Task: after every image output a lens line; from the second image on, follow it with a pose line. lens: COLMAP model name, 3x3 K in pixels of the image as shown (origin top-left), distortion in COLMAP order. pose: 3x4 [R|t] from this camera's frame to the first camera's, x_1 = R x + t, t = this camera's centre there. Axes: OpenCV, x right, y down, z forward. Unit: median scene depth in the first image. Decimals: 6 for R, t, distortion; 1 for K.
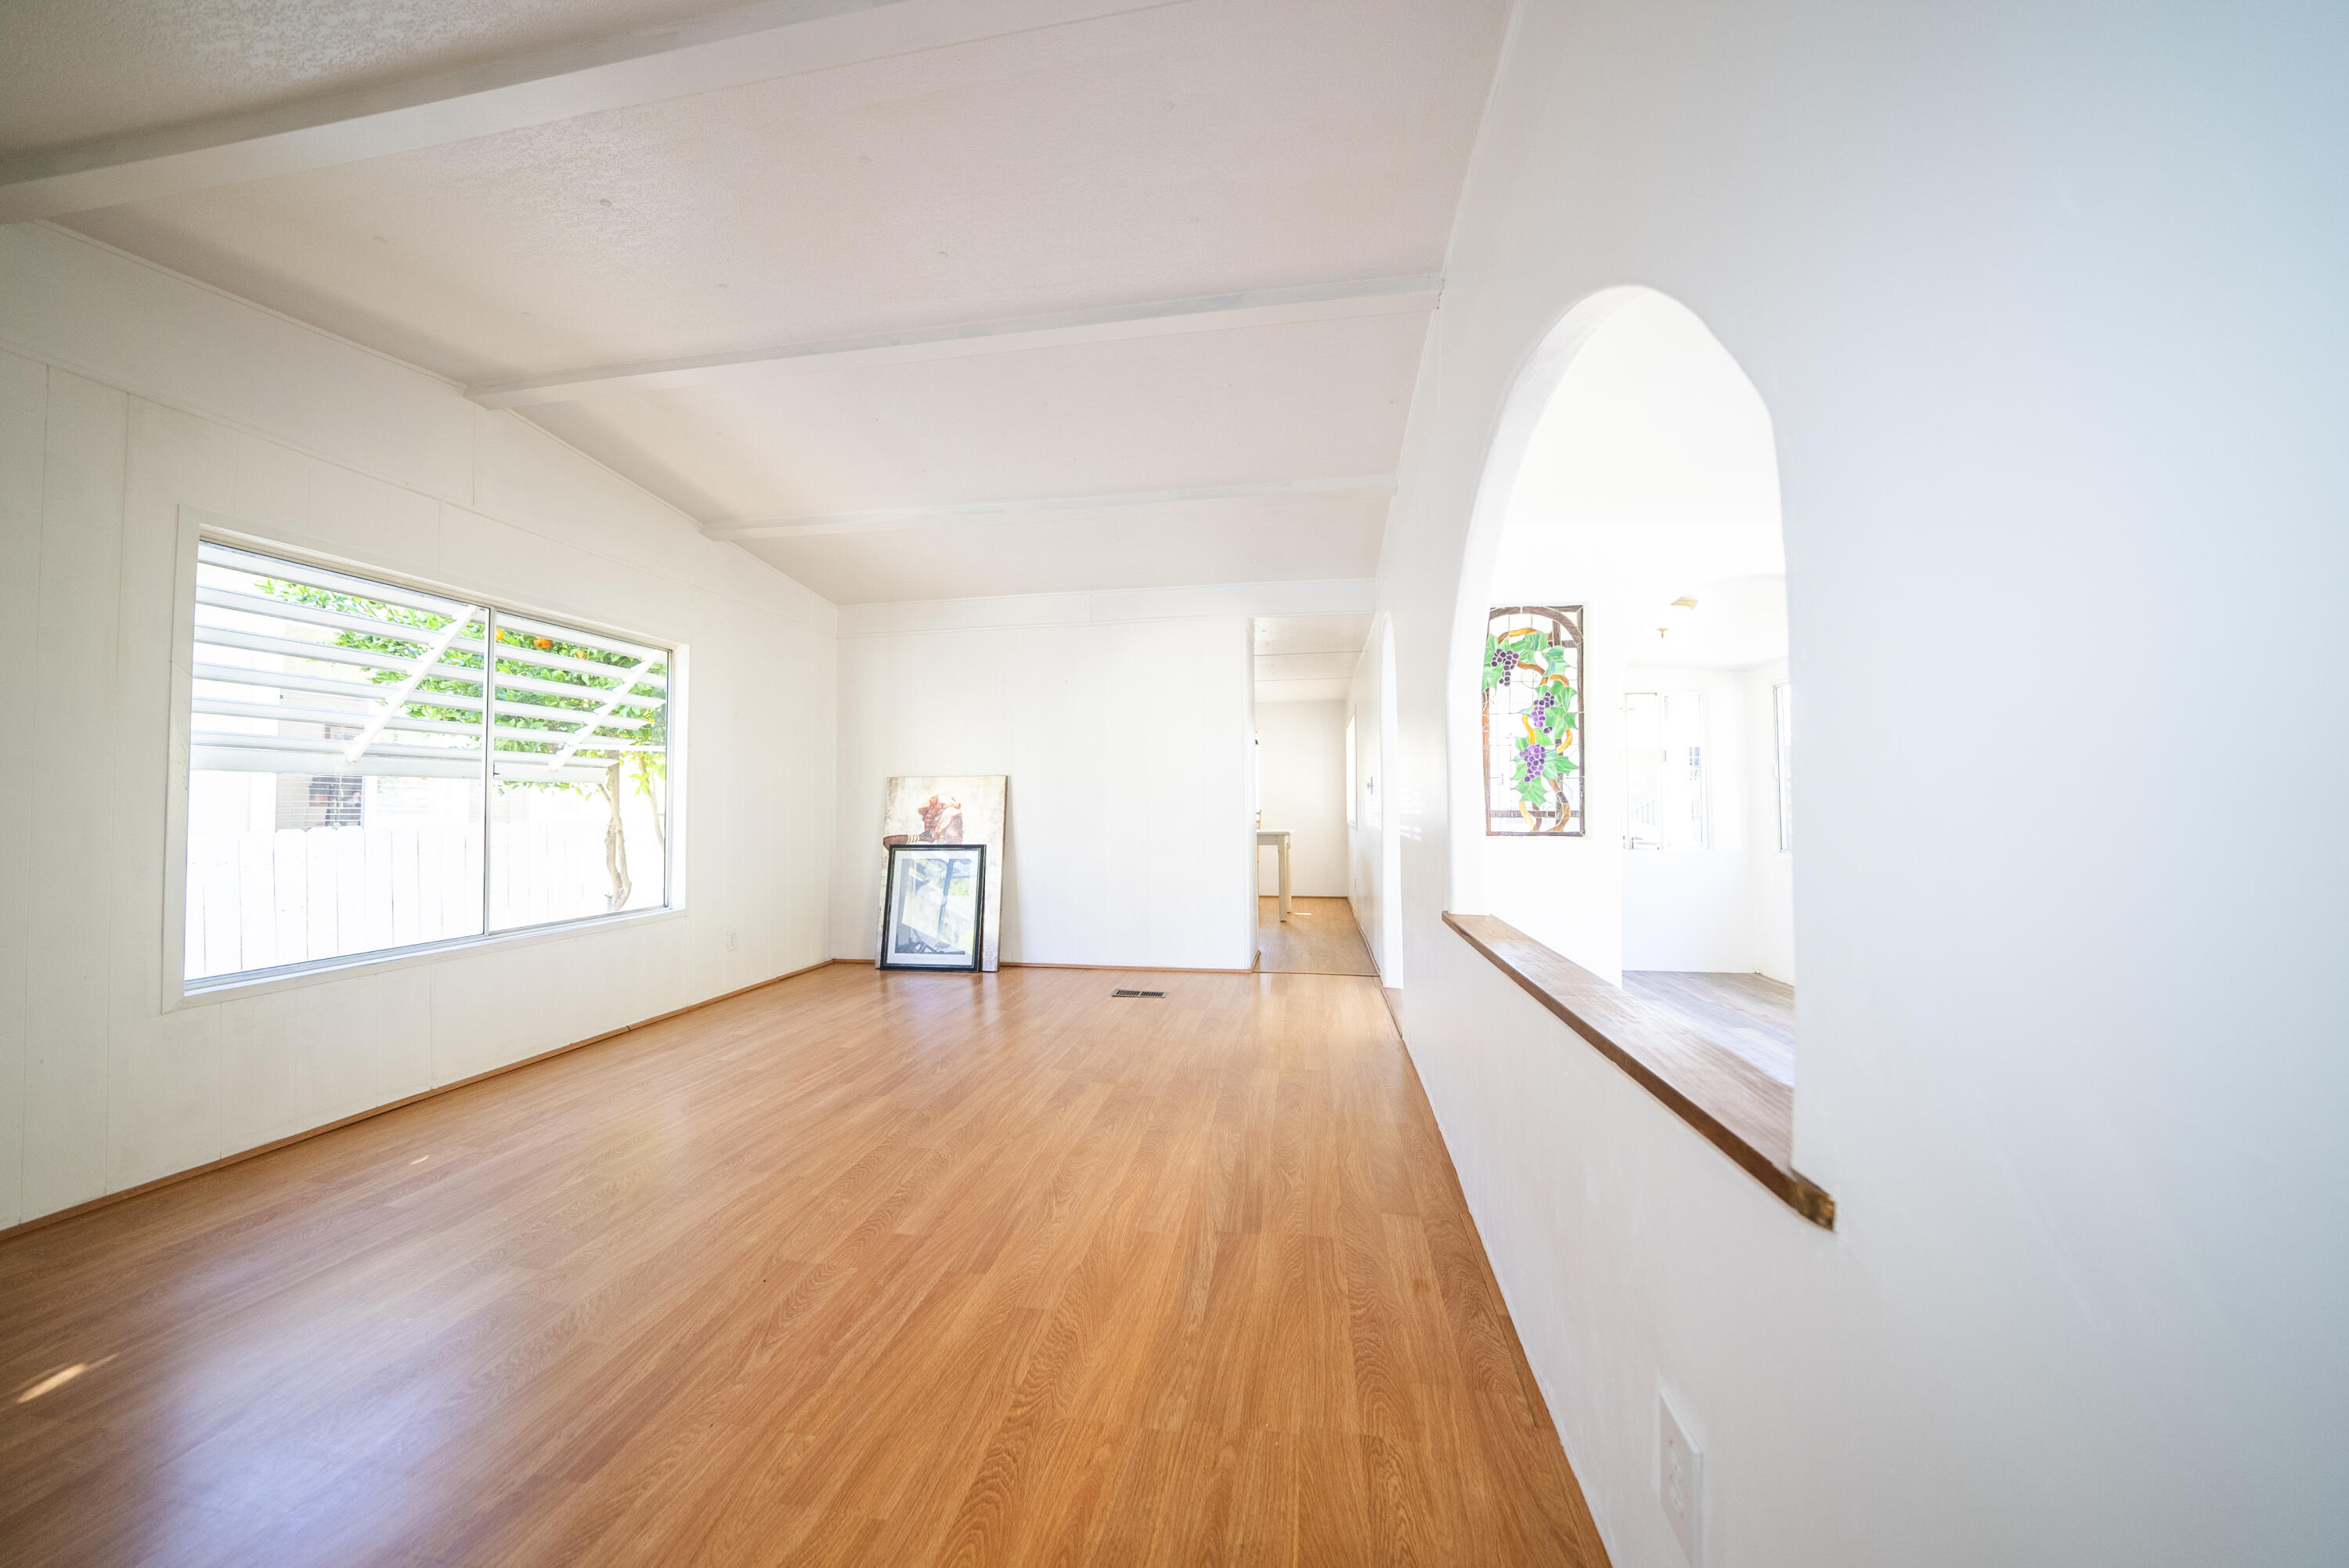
lens RADIAL K [[813.3, 0, 1170.4], [0, 813.3, 783.2], [0, 0, 1]] dist [-0.028514, 0.003122]
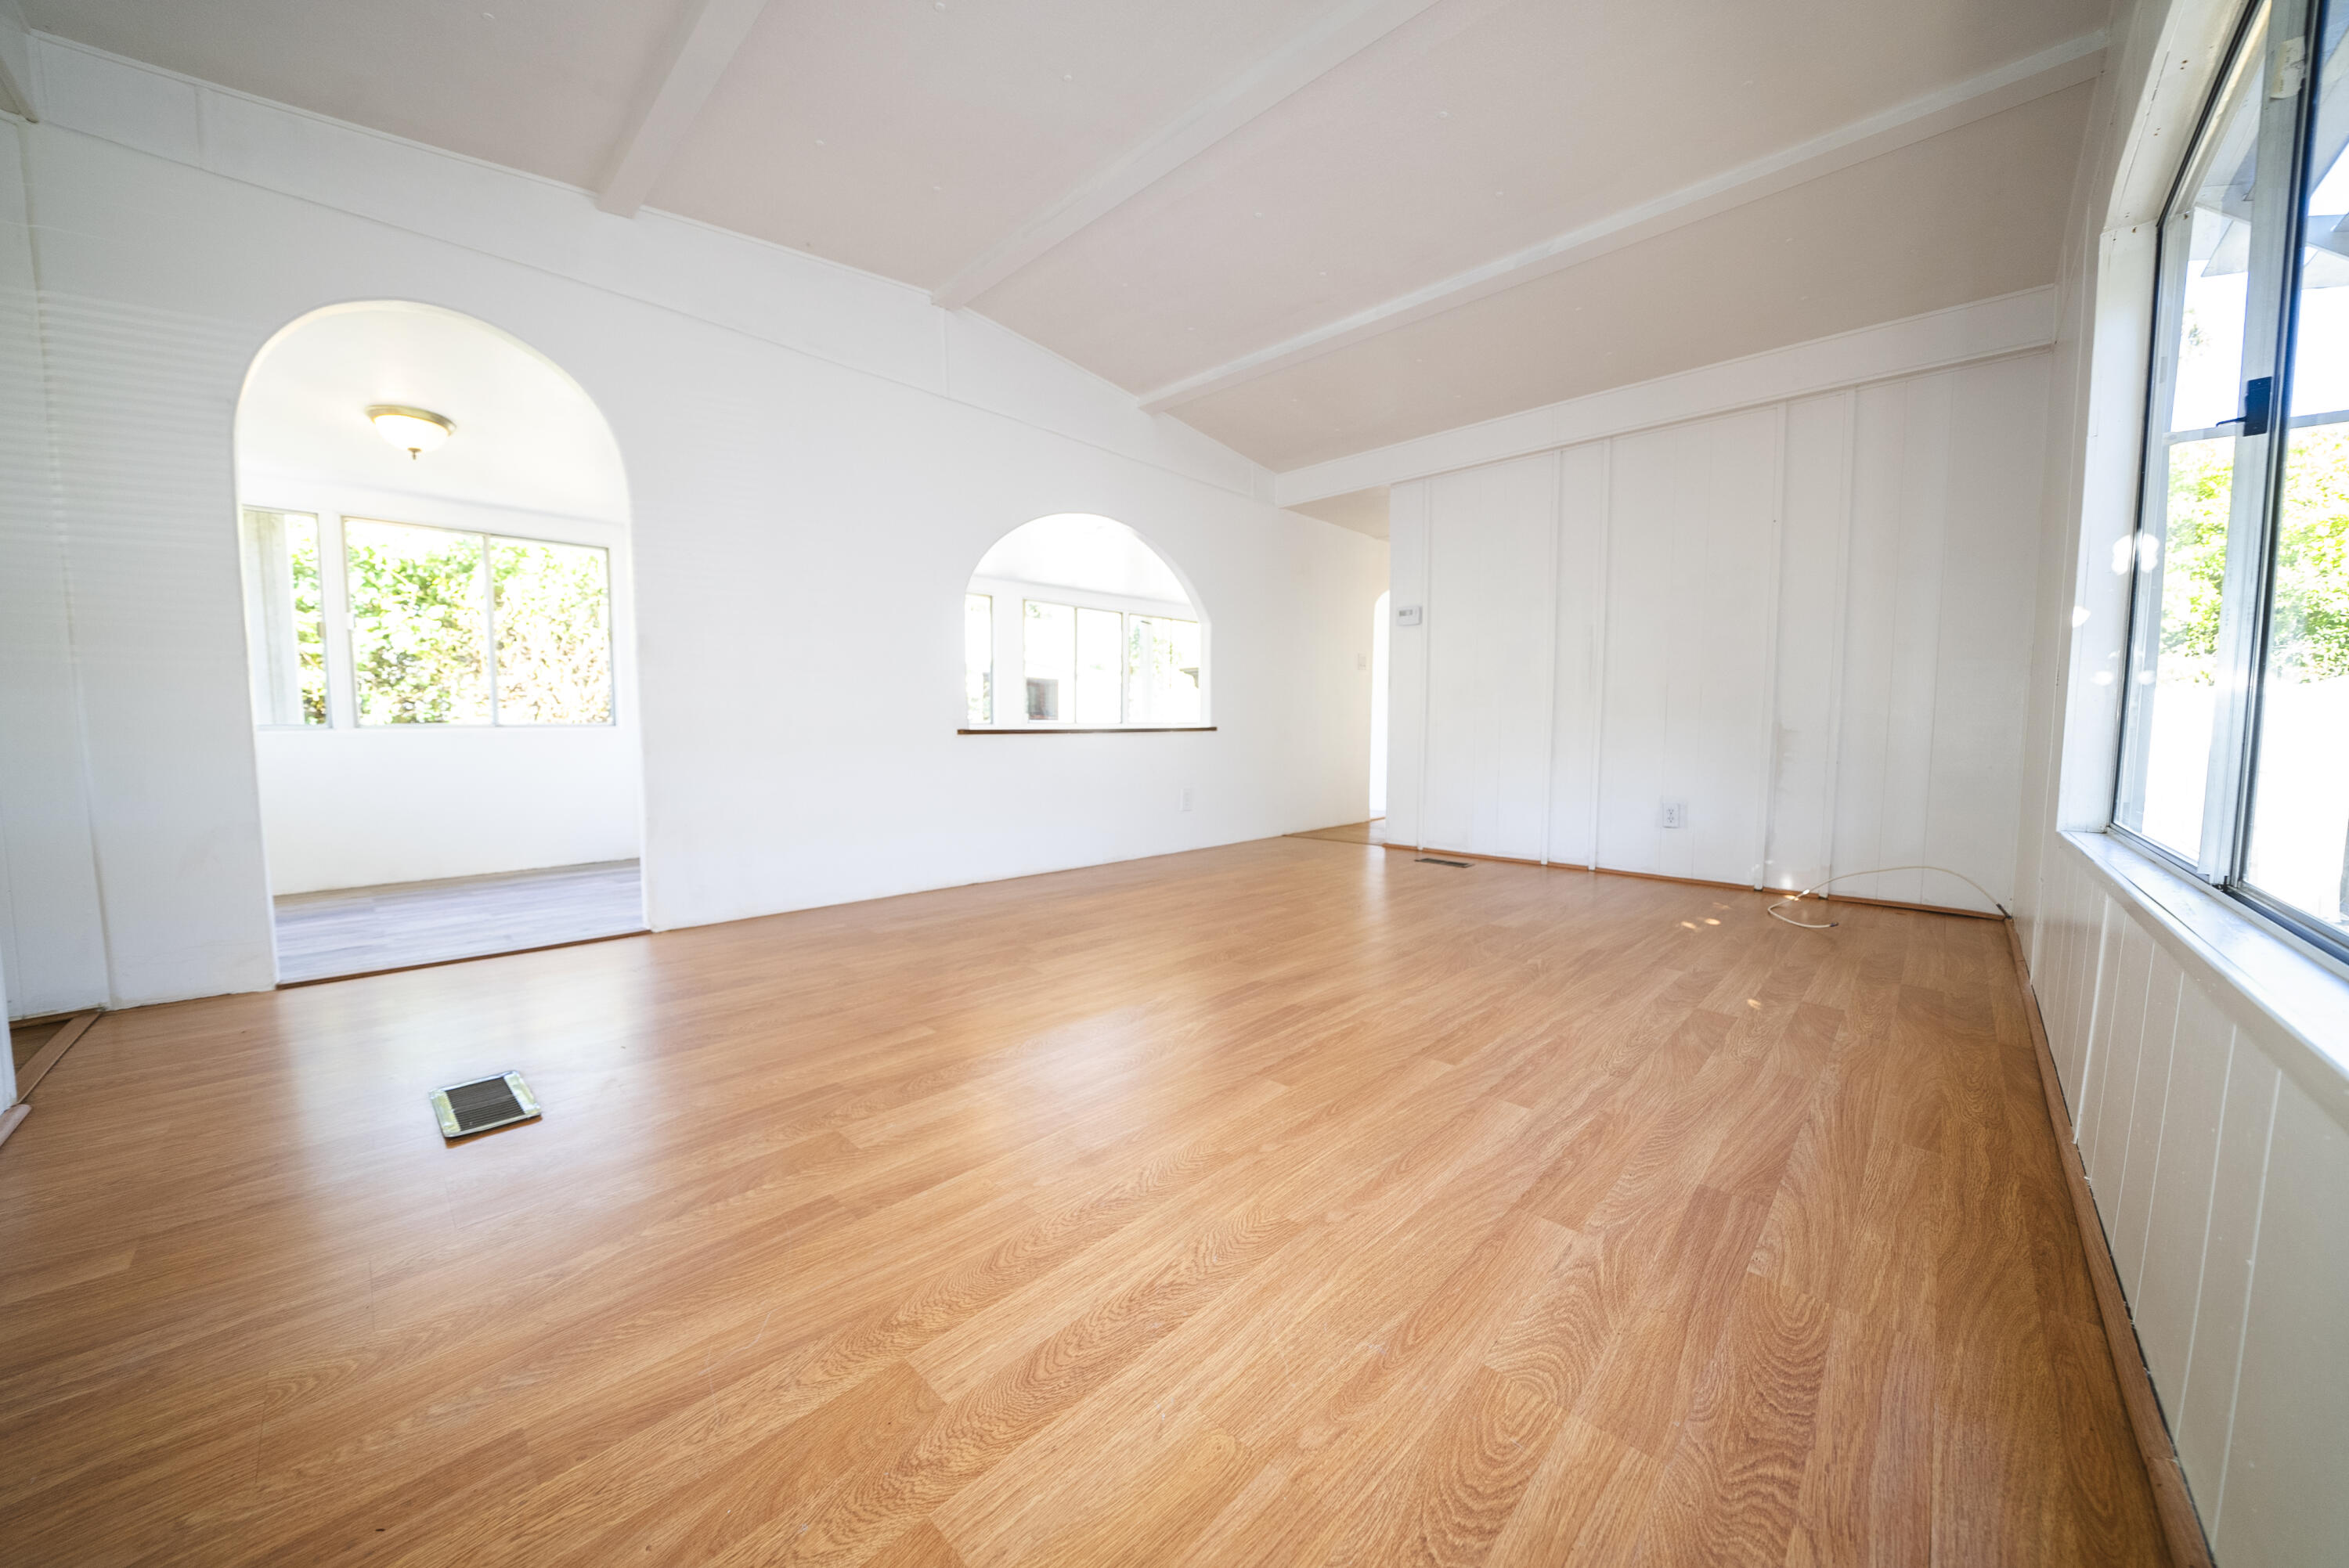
lens RADIAL K [[813.3, 0, 1170.4], [0, 813.3, 783.2], [0, 0, 1]] dist [-0.028514, 0.003122]
pose [[-0.823453, -0.038760, 0.566059, -0.755009], [-0.014121, 0.998755, 0.047846, 0.154452], [-0.567209, 0.031406, -0.822975, 1.752455]]
